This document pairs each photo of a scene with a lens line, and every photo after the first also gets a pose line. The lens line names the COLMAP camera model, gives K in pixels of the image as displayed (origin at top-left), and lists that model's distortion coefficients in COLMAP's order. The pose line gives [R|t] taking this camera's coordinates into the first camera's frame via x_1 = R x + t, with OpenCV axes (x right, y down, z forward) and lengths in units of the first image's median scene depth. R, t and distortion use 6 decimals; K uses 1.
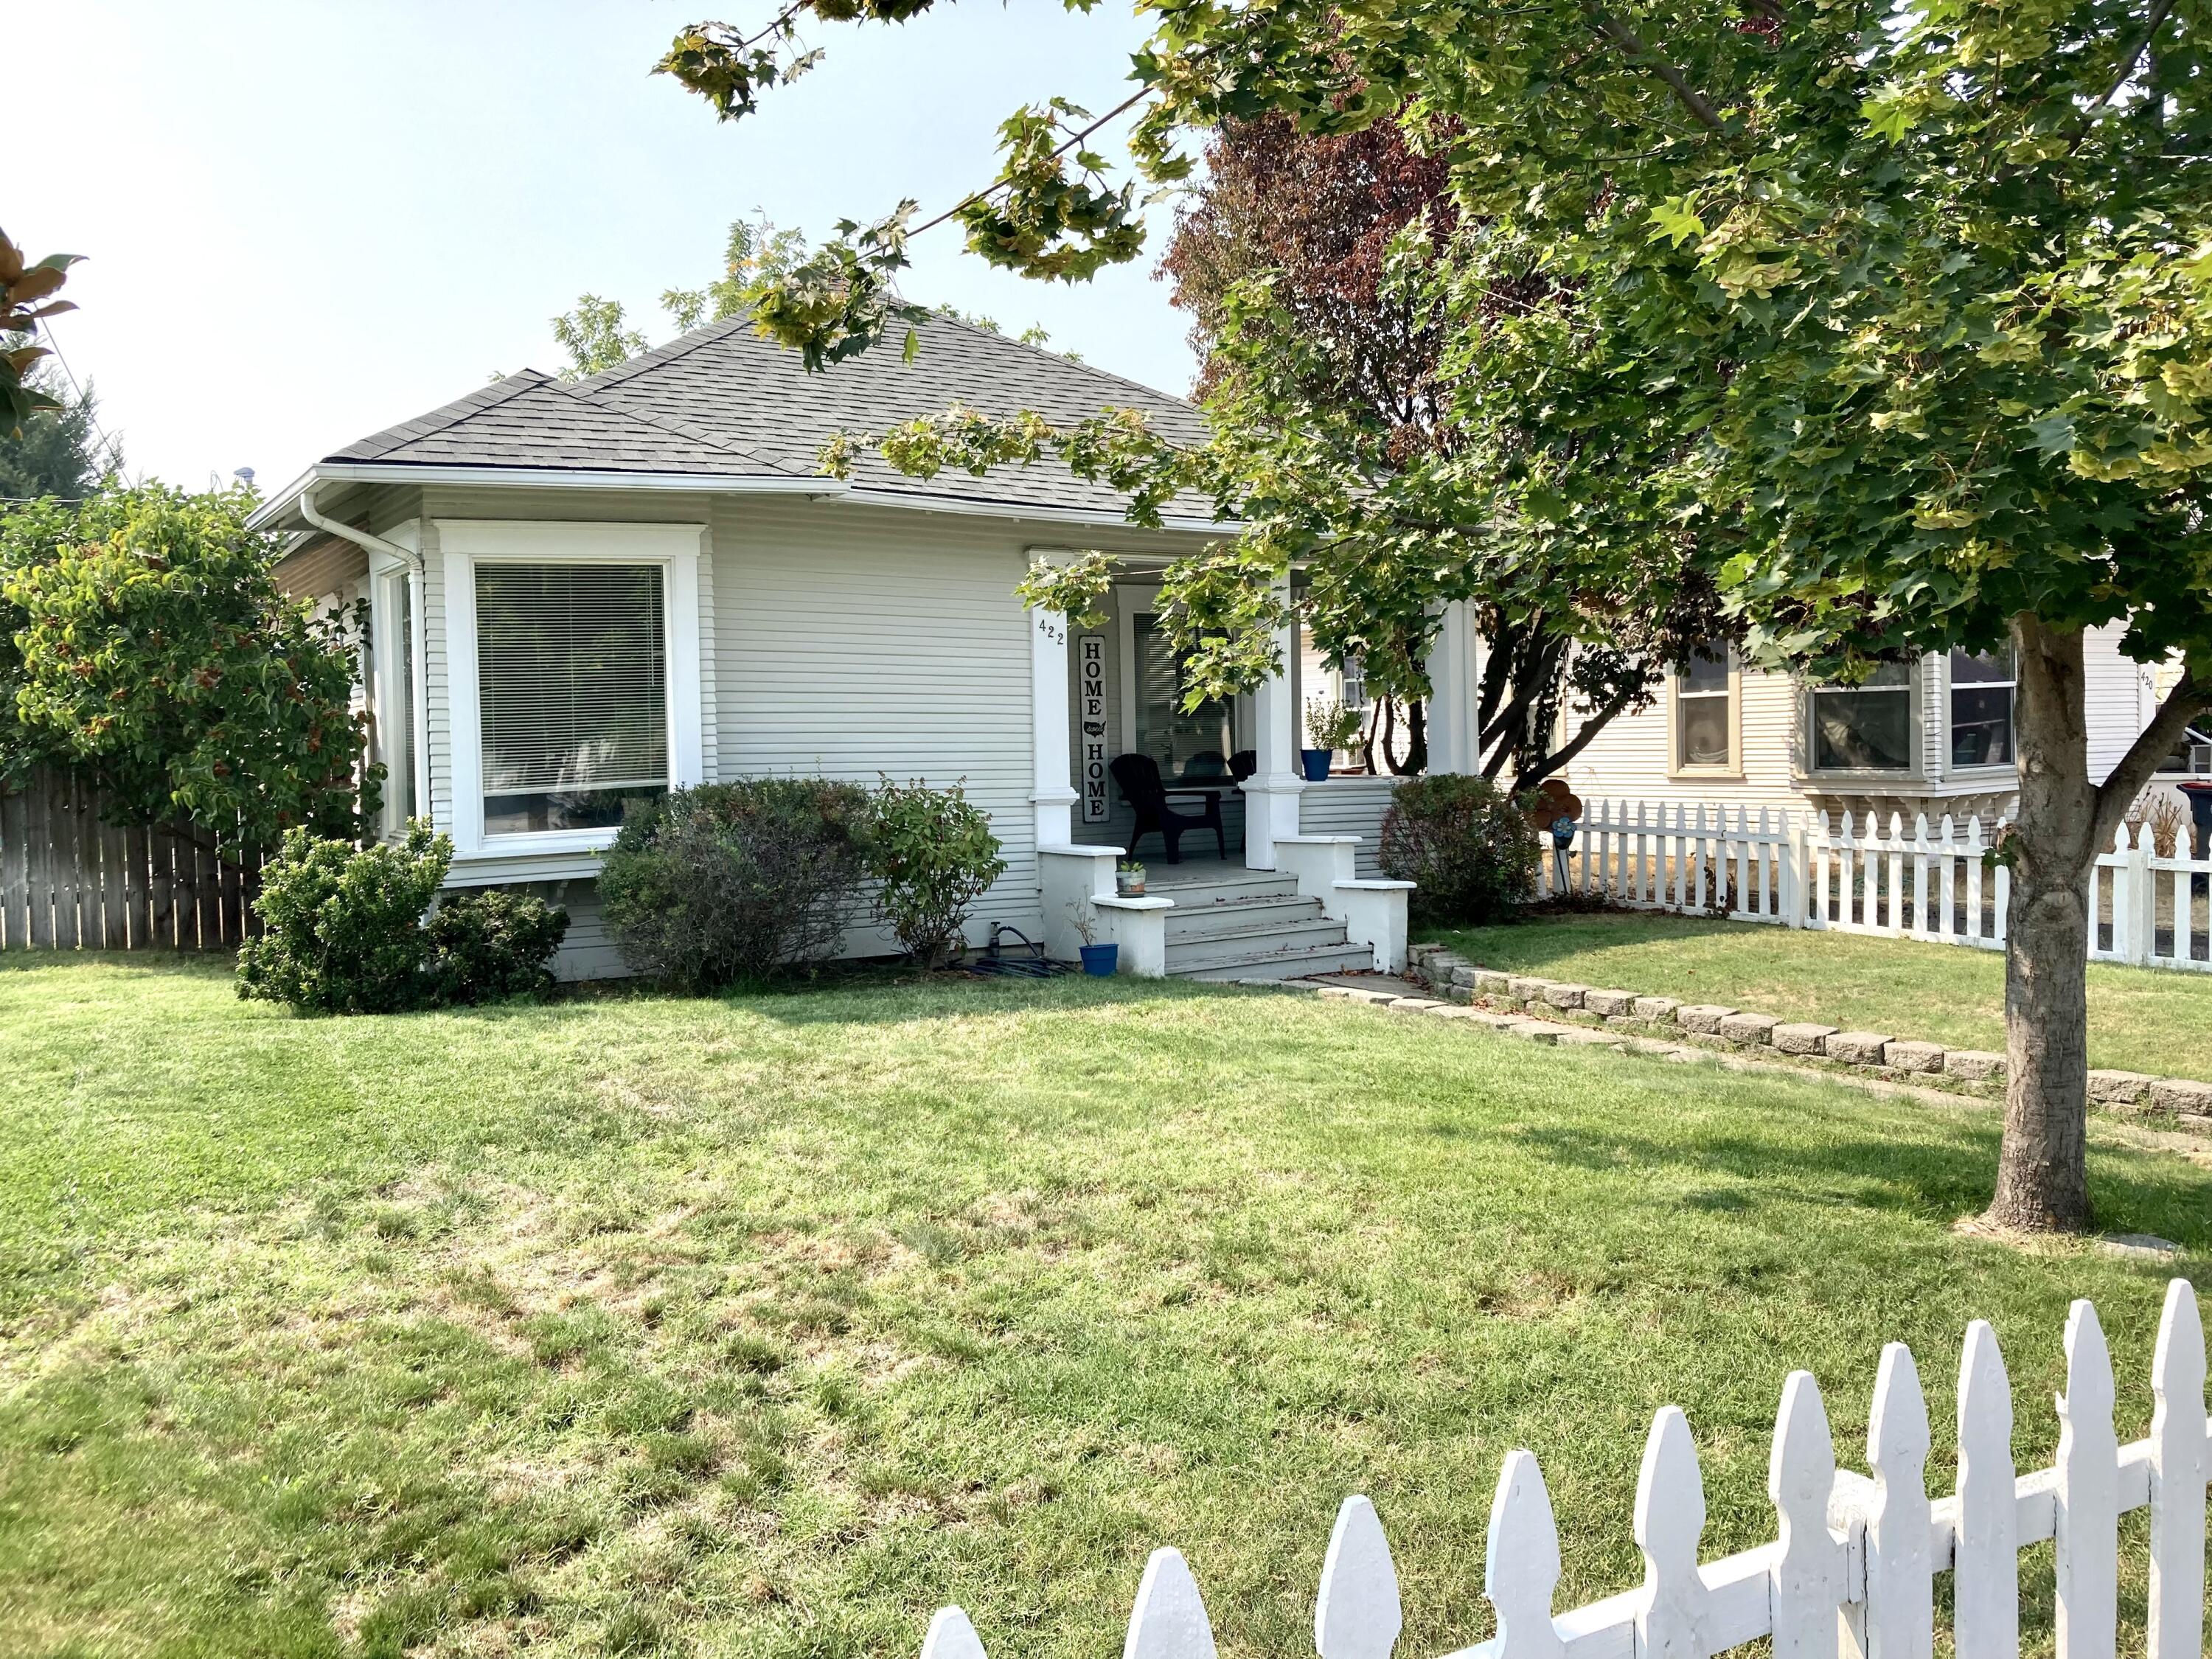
lens RADIAL K [[1818.5, 0, 1108.0], [0, 1818.5, 821.4], [0, 0, 1]] dist [0.048598, -0.065955]
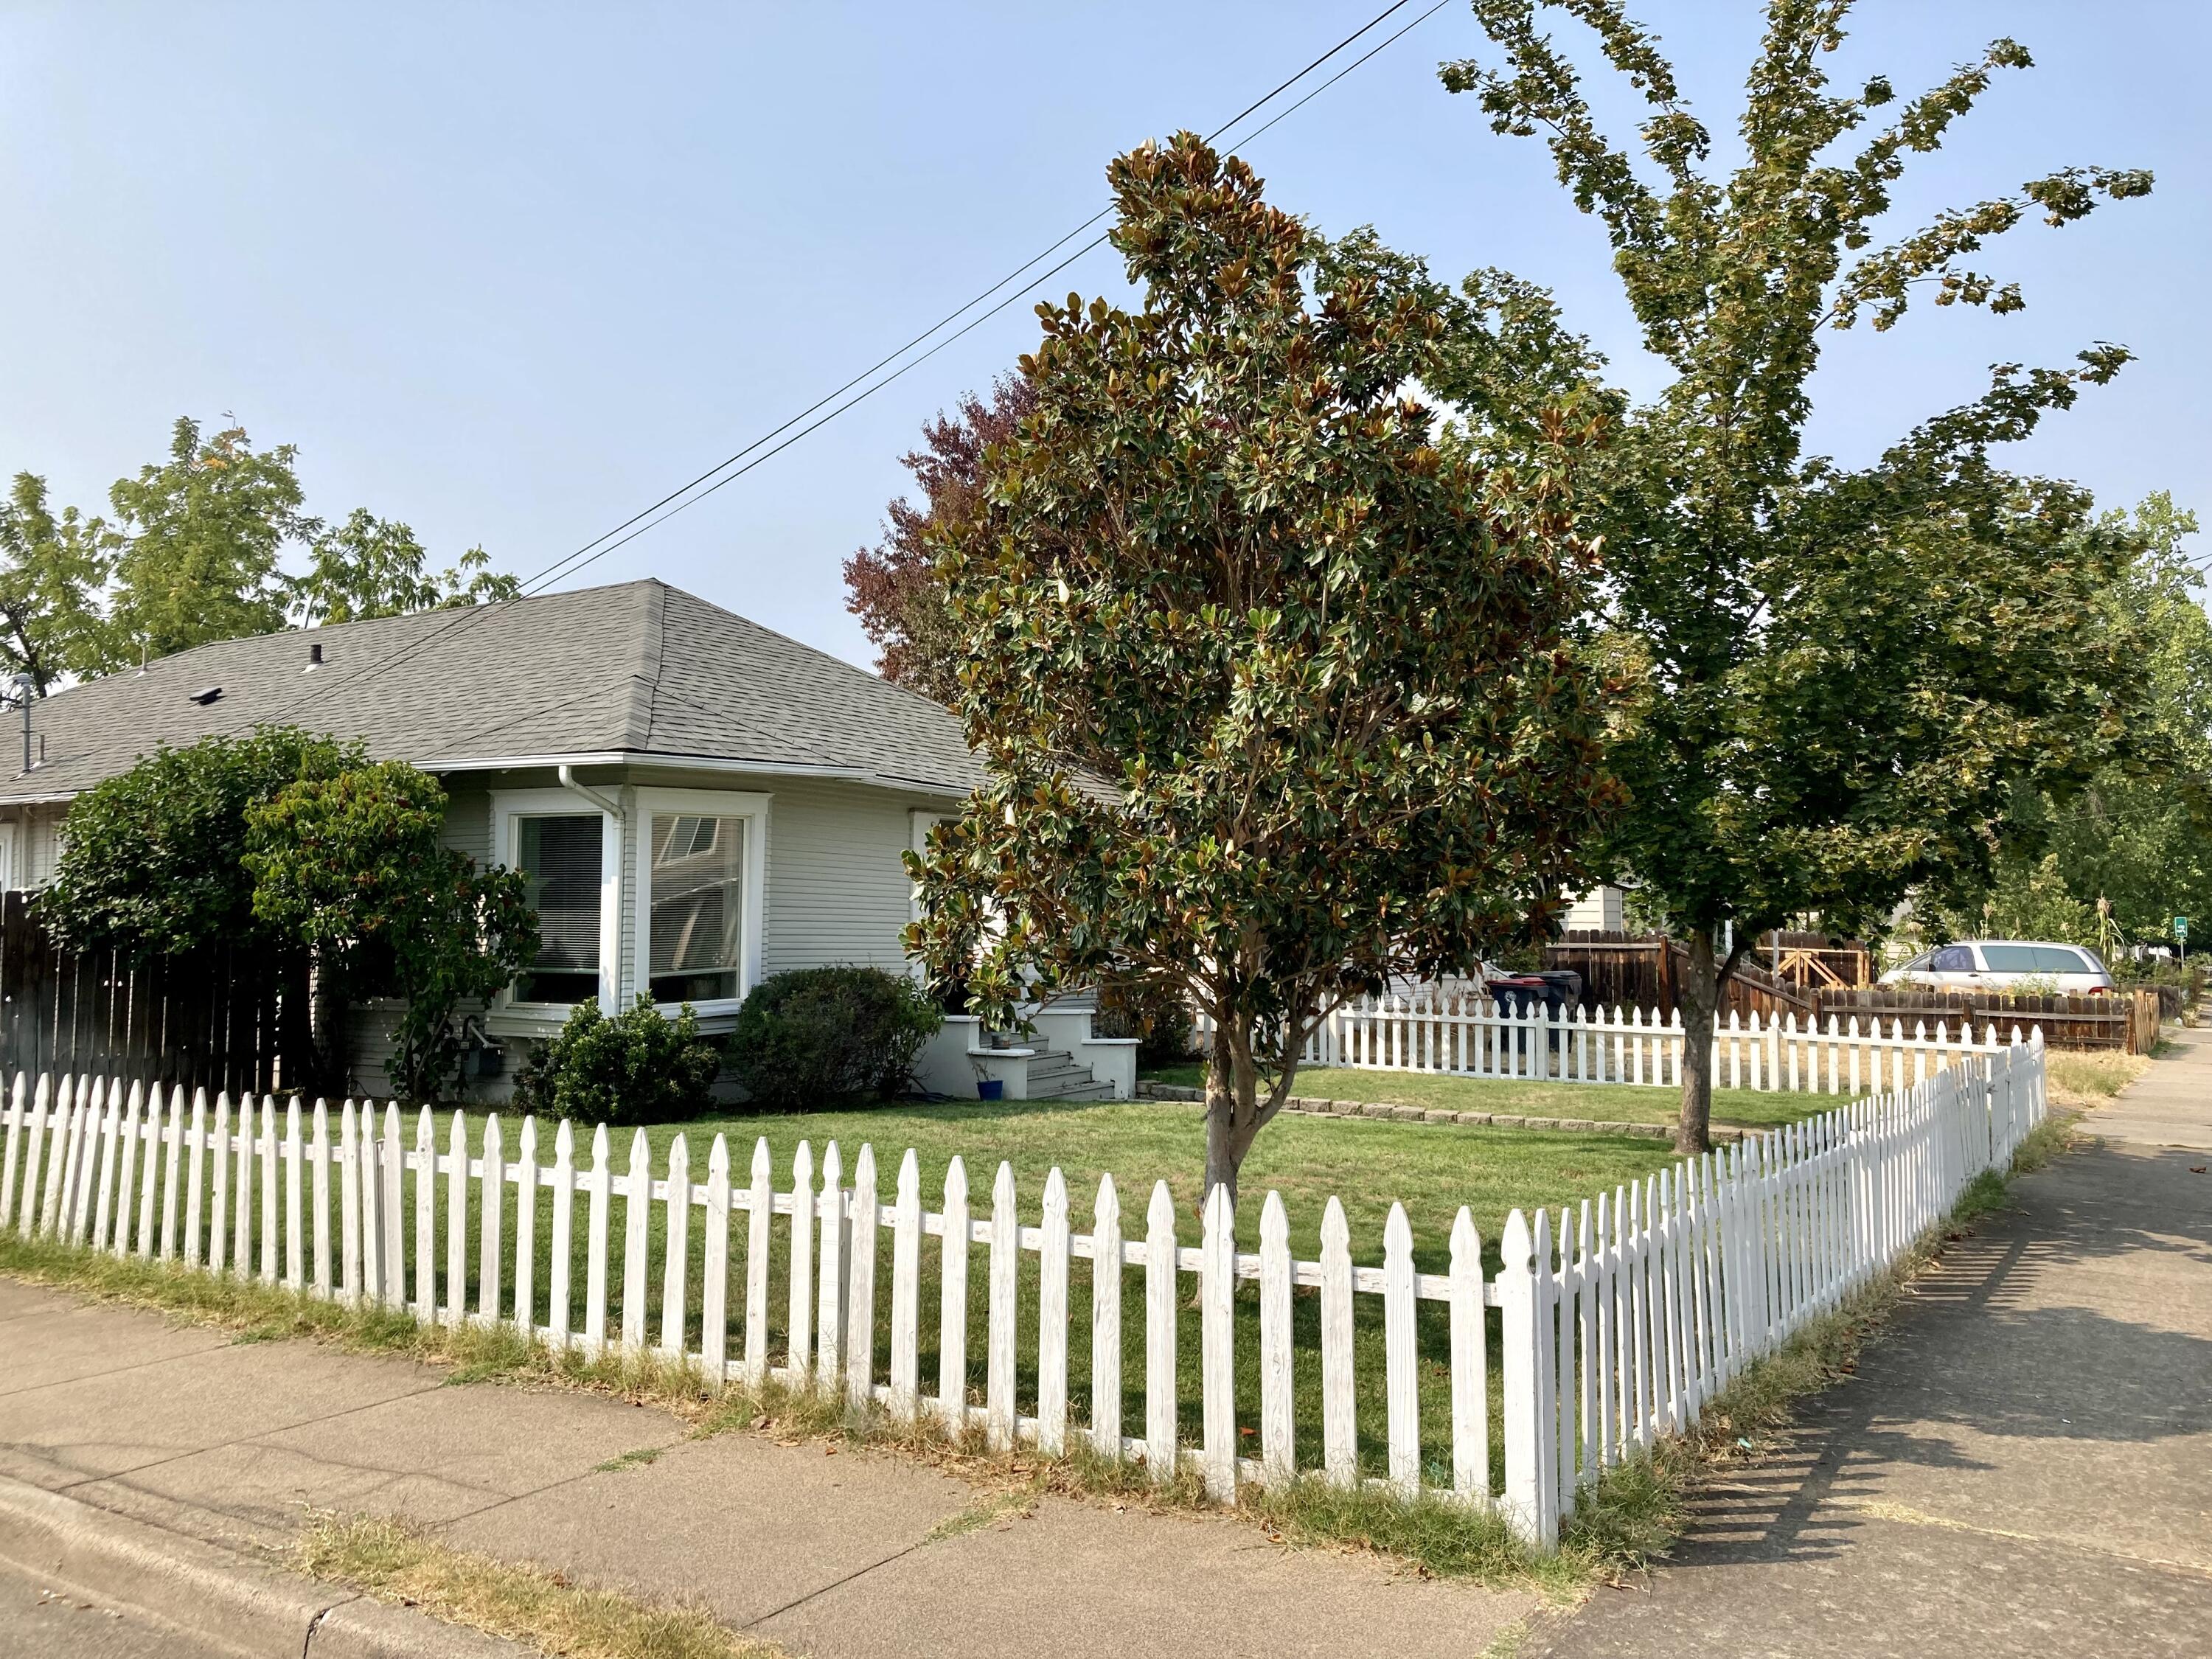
lens RADIAL K [[1818.5, 0, 1130.7], [0, 1818.5, 810.1], [0, 0, 1]] dist [0.048598, -0.065955]
pose [[0.894411, 0.050366, 0.444401, -0.518153], [-0.000376, 0.993723, -0.111867, 0.012751], [-0.447246, 0.099888, 0.888816, -0.365188]]
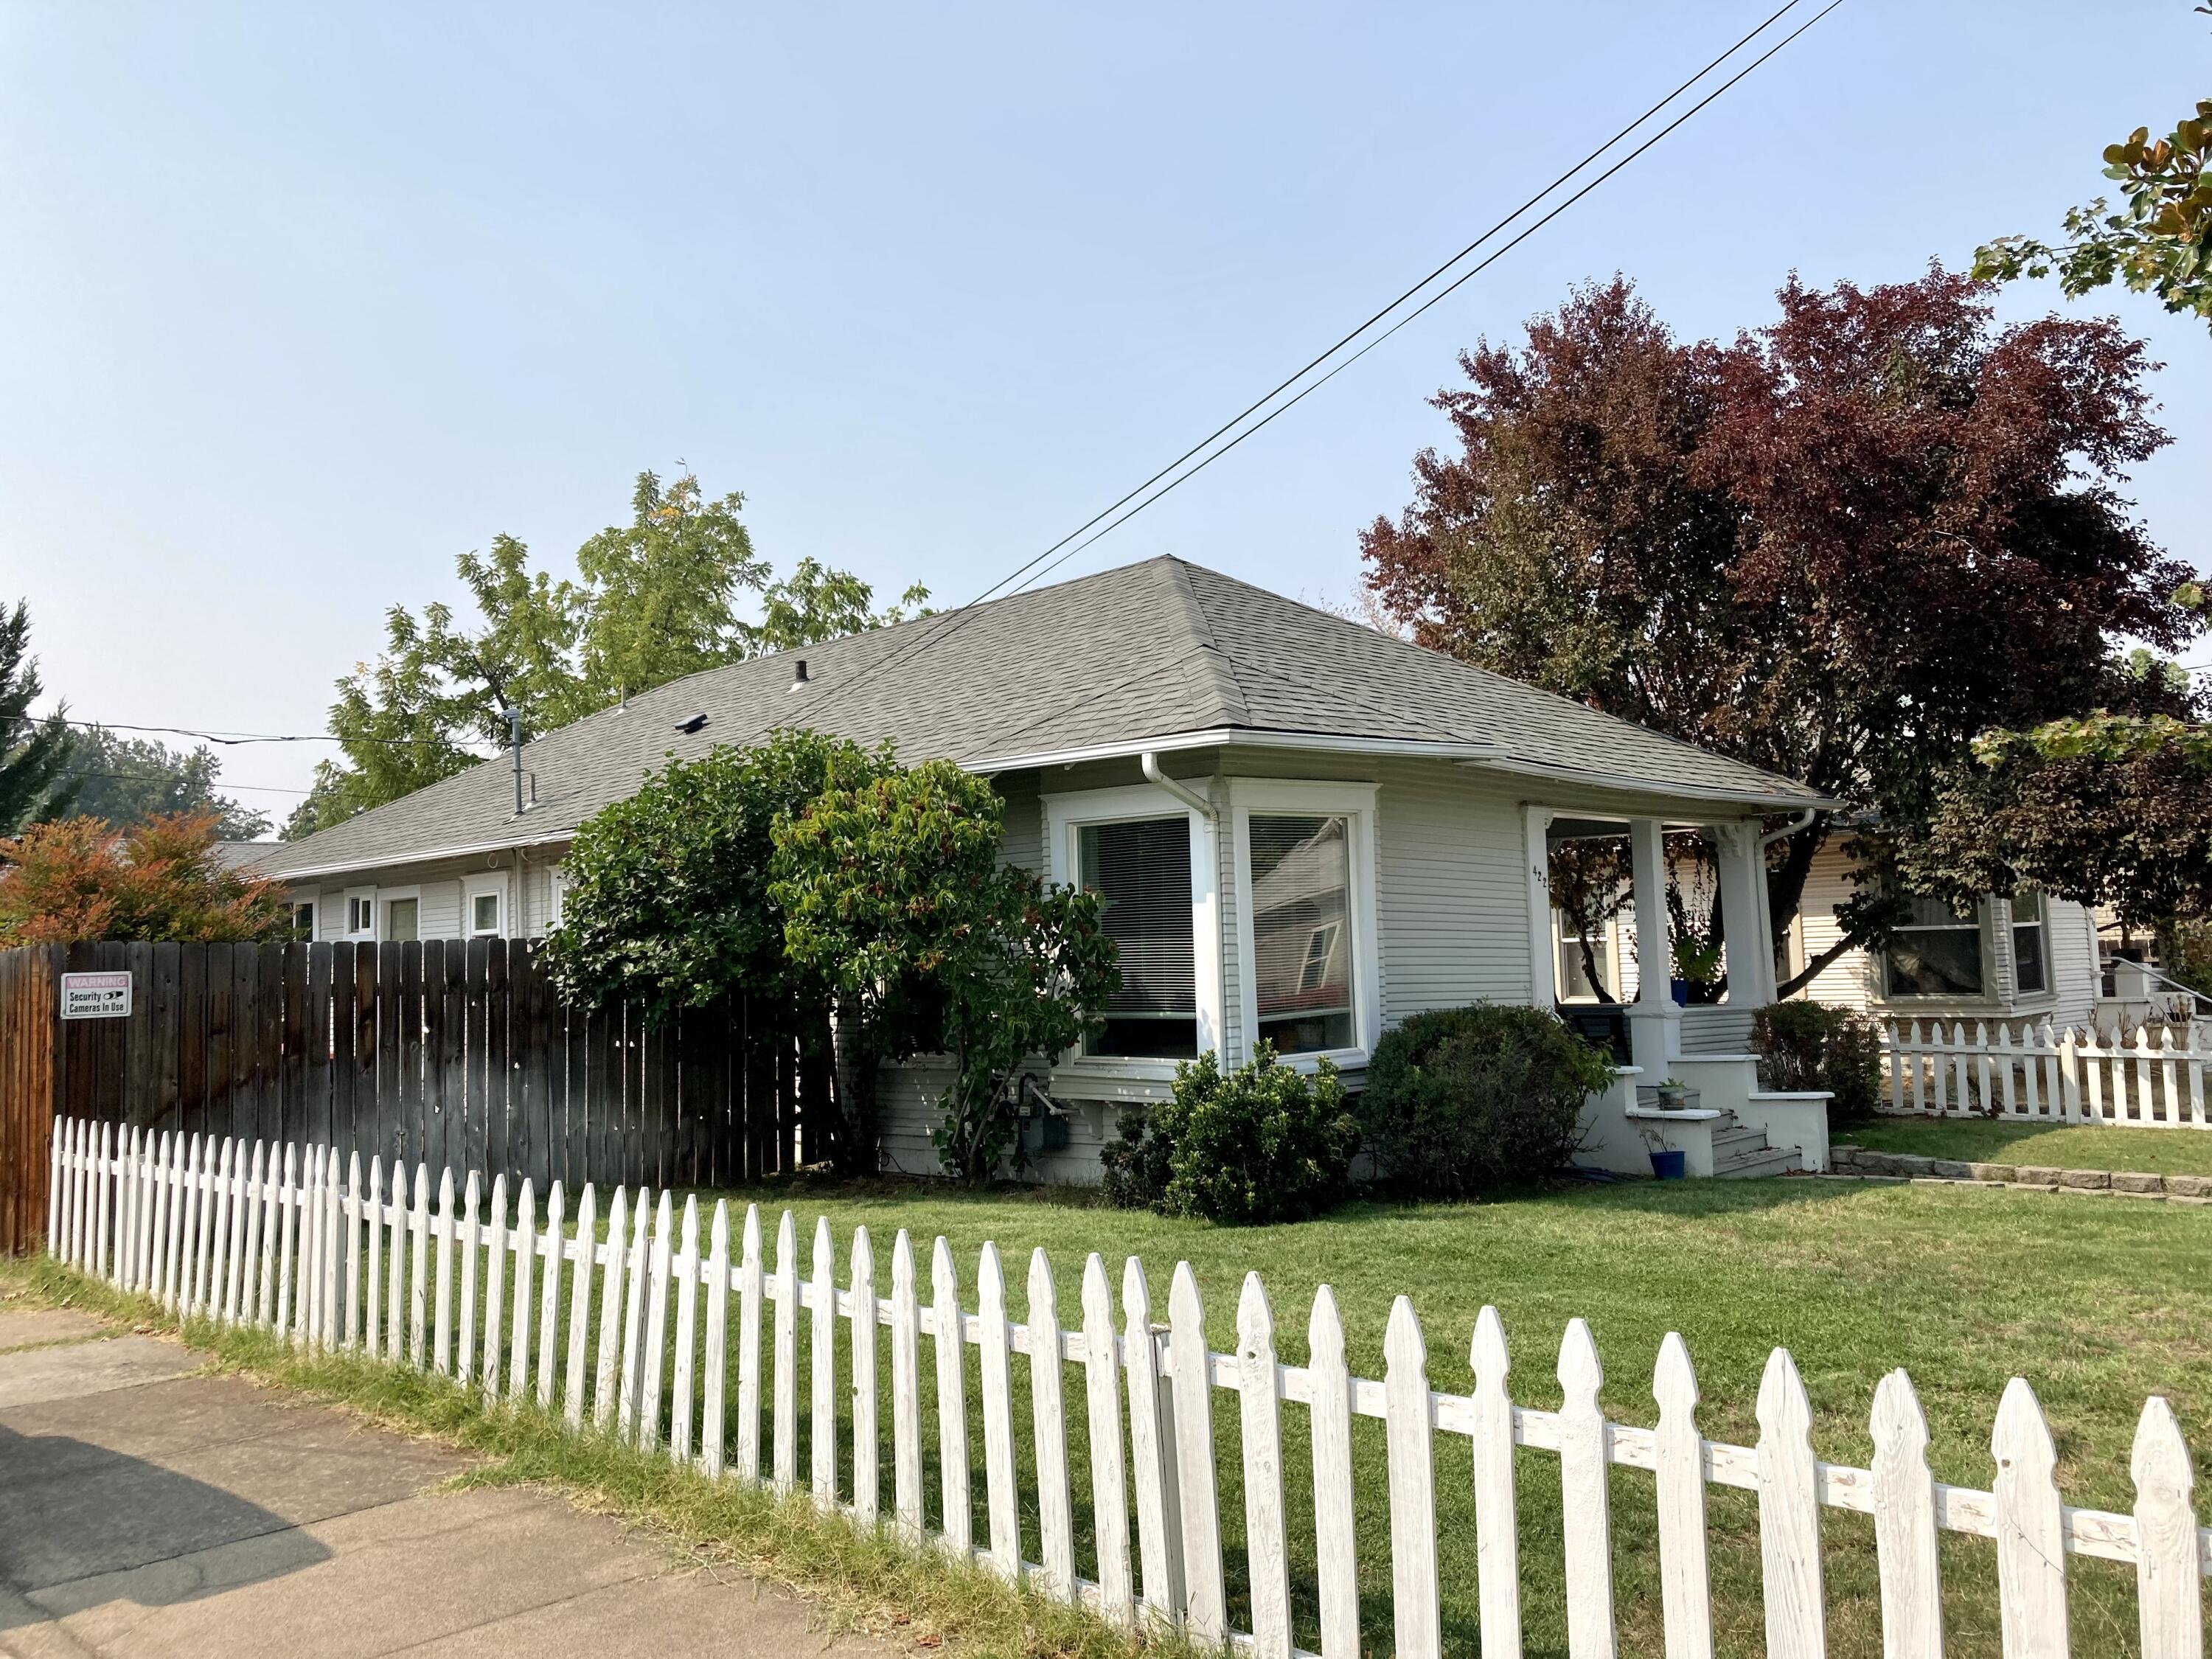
lens RADIAL K [[1818.5, 0, 1094.6], [0, 1818.5, 816.0], [0, 0, 1]] dist [0.048598, -0.065955]
pose [[0.973351, 0.013376, 0.228932, -0.555343], [0.017197, 0.991229, -0.131033, 0.003757], [-0.228677, 0.131478, 0.964583, -0.047656]]
